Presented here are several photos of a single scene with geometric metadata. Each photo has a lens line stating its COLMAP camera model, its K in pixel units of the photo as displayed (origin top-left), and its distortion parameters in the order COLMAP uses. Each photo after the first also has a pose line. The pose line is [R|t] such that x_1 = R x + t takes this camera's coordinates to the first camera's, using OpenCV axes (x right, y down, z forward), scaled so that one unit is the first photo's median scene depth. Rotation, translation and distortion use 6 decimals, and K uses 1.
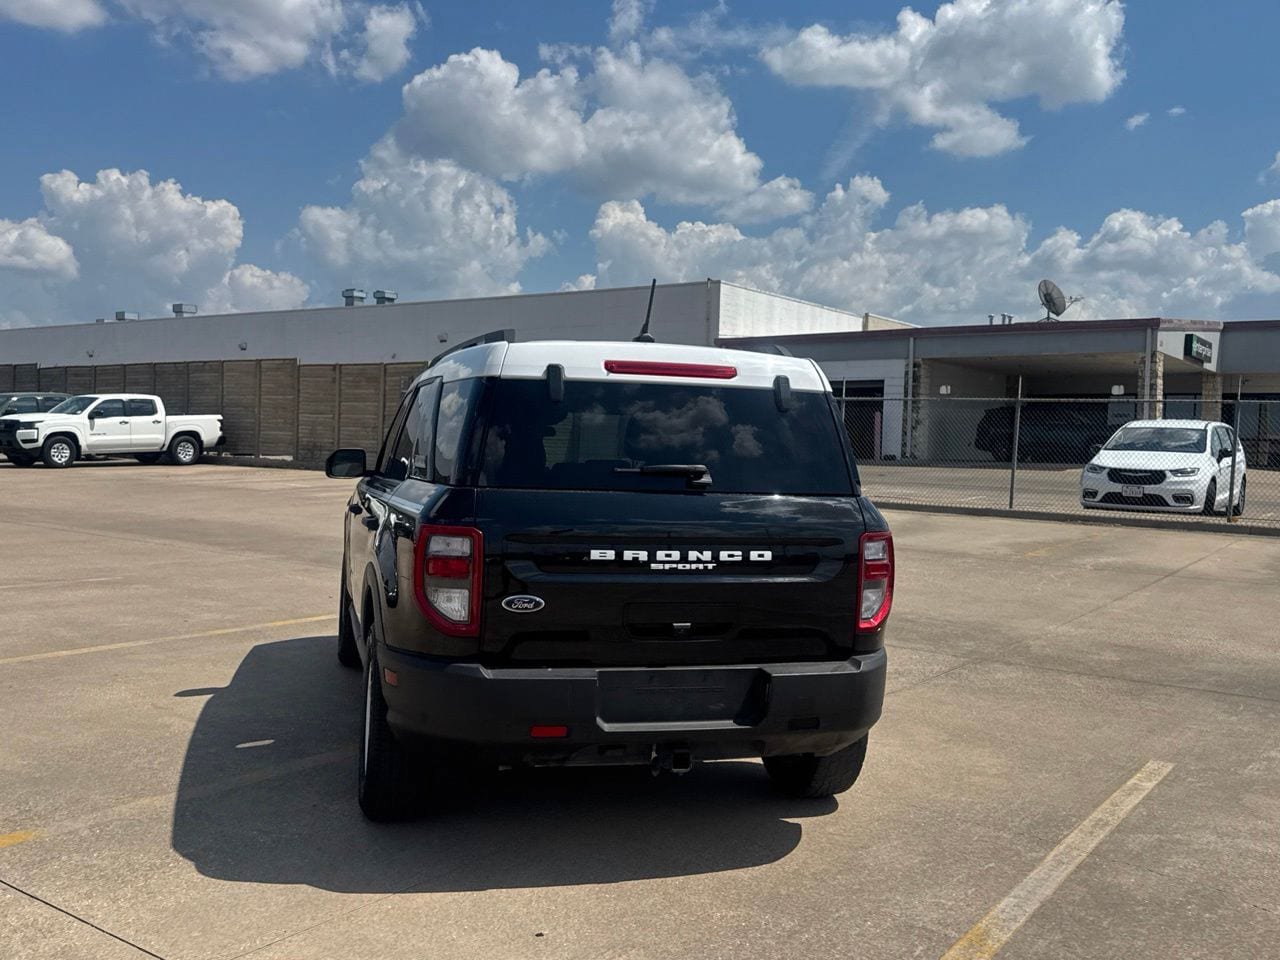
lens RADIAL K [[1190.3, 0, 608.2], [0, 1190.3, 502.0], [0, 0, 1]] dist [0.005484, 0.000000]
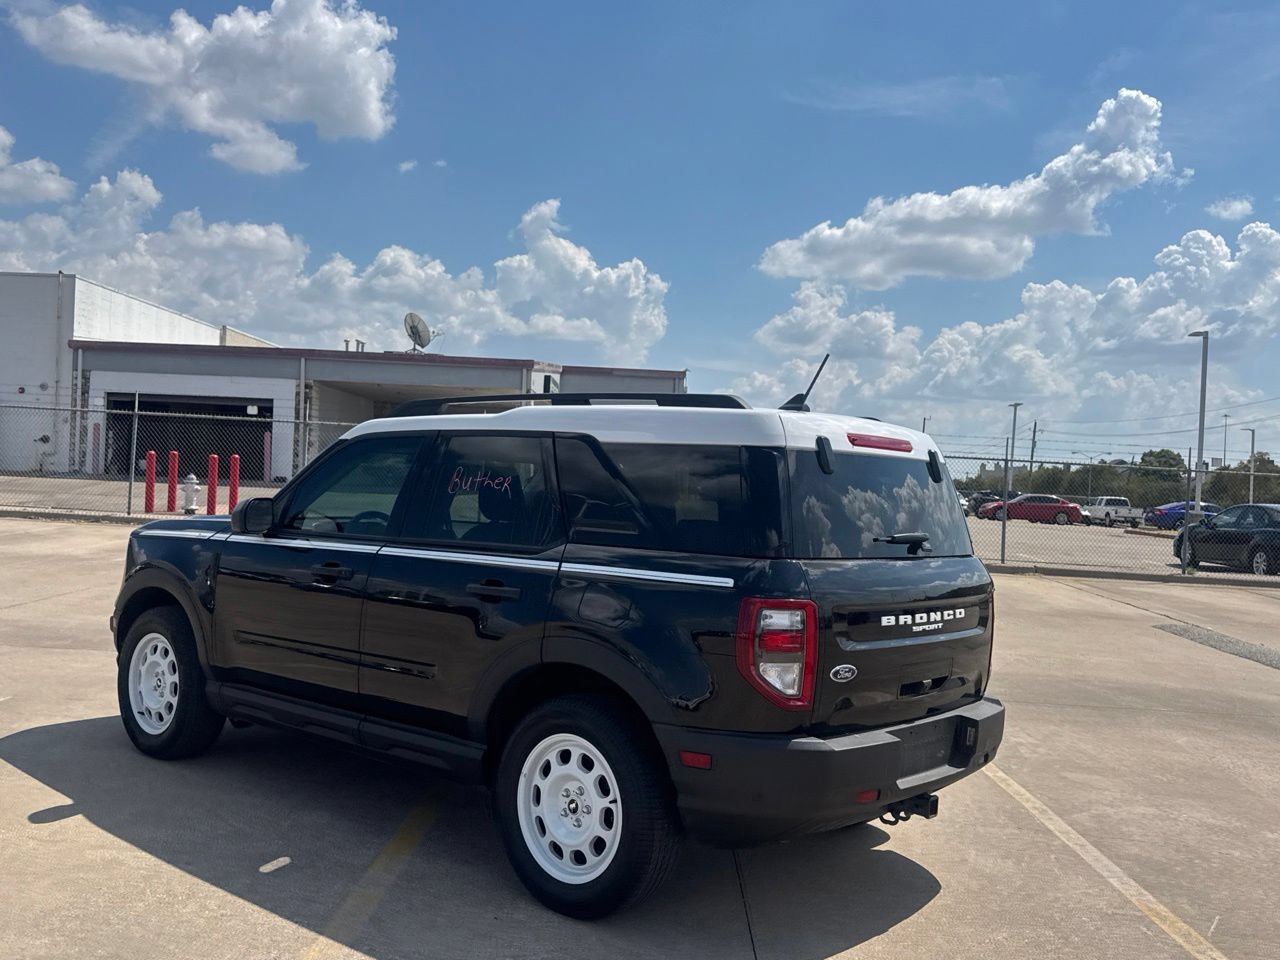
lens RADIAL K [[1190.3, 0, 635.1], [0, 1190.3, 494.6], [0, 0, 1]] dist [0.005484, 0.000000]
pose [[0.811135, 0.012371, 0.584729, -0.087731], [-0.001510, 0.999817, -0.019058, -0.005136], [-0.584858, 0.014575, 0.811005, 0.029219]]
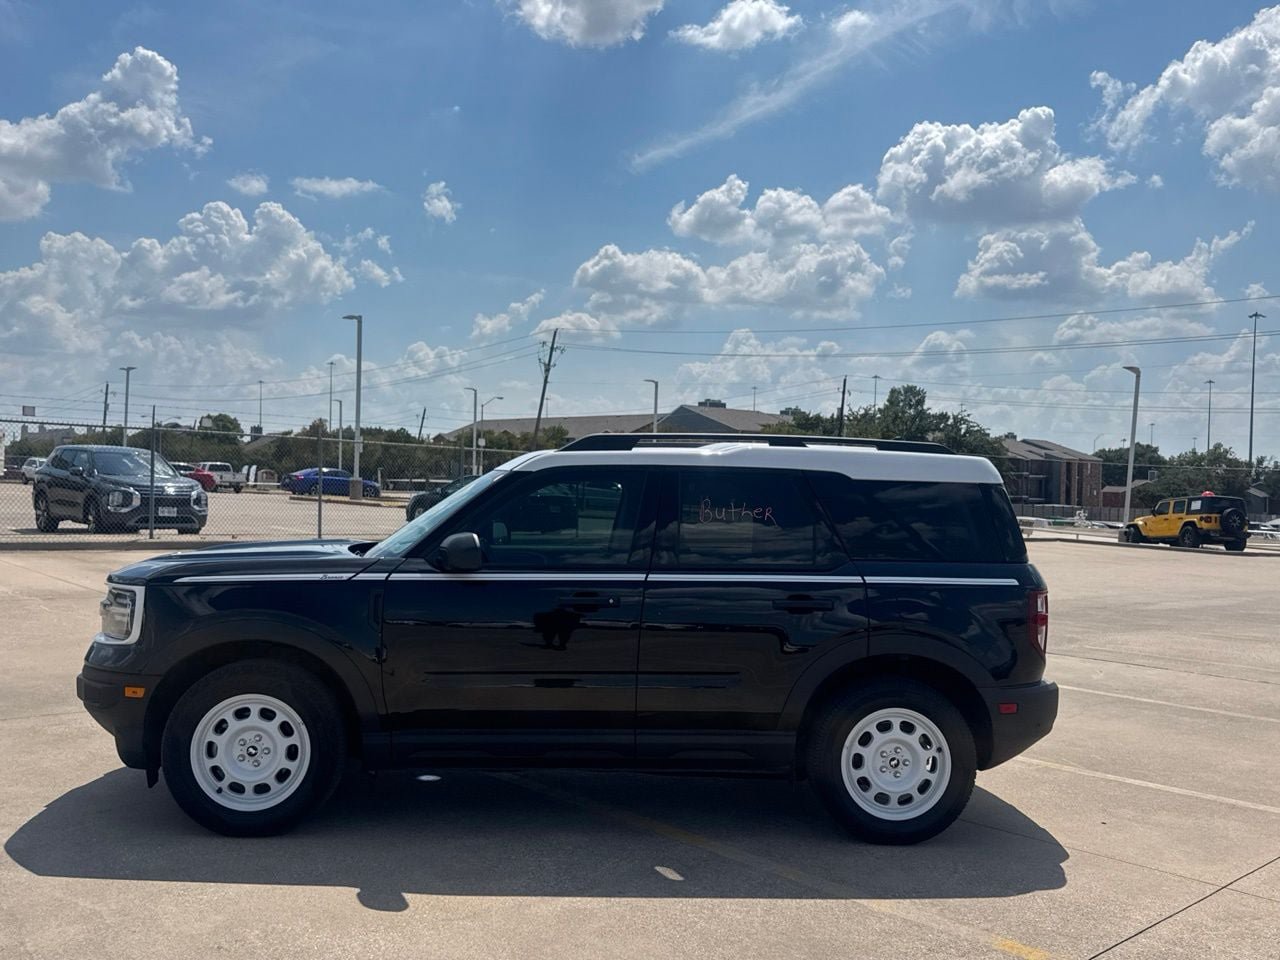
lens RADIAL K [[1190.3, 0, 629.1], [0, 1190.3, 514.1], [0, 0, 1]] dist [0.005484, 0.000000]
pose [[0.168484, -0.039068, 0.984930, -0.159822], [0.015589, 0.999195, 0.036967, -0.010778], [-0.985581, 0.009126, 0.168957, 0.056642]]
